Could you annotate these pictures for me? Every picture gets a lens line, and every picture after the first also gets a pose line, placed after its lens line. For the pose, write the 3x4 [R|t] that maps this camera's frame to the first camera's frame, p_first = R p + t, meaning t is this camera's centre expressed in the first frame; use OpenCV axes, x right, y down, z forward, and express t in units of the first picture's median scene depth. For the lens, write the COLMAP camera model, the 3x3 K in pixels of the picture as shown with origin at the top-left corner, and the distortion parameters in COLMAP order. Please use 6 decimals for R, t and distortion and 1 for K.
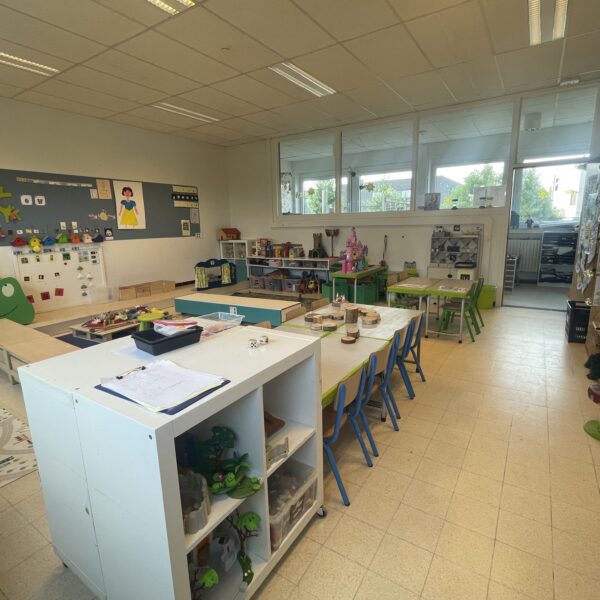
lens RADIAL K [[360.3, 0, 300.4], [0, 360.3, 300.1], [0, 0, 1]] dist [-0.007773, -0.001606]
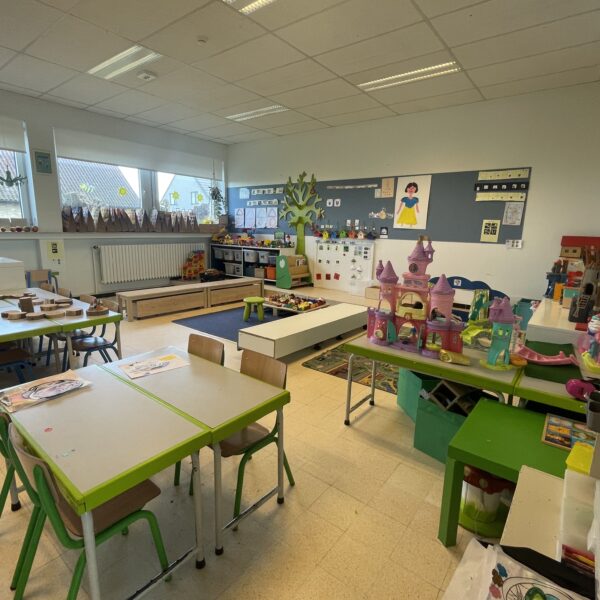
lens RADIAL K [[360.3, 0, 303.3], [0, 360.3, 315.6], [0, 0, 1]] dist [-0.007773, -0.001606]
pose [[-0.078745, 0.272017, -0.959065, 0.544219], [-0.215144, 0.934744, 0.282784, -0.209717], [0.973402, 0.228605, -0.015083, 0.875319]]
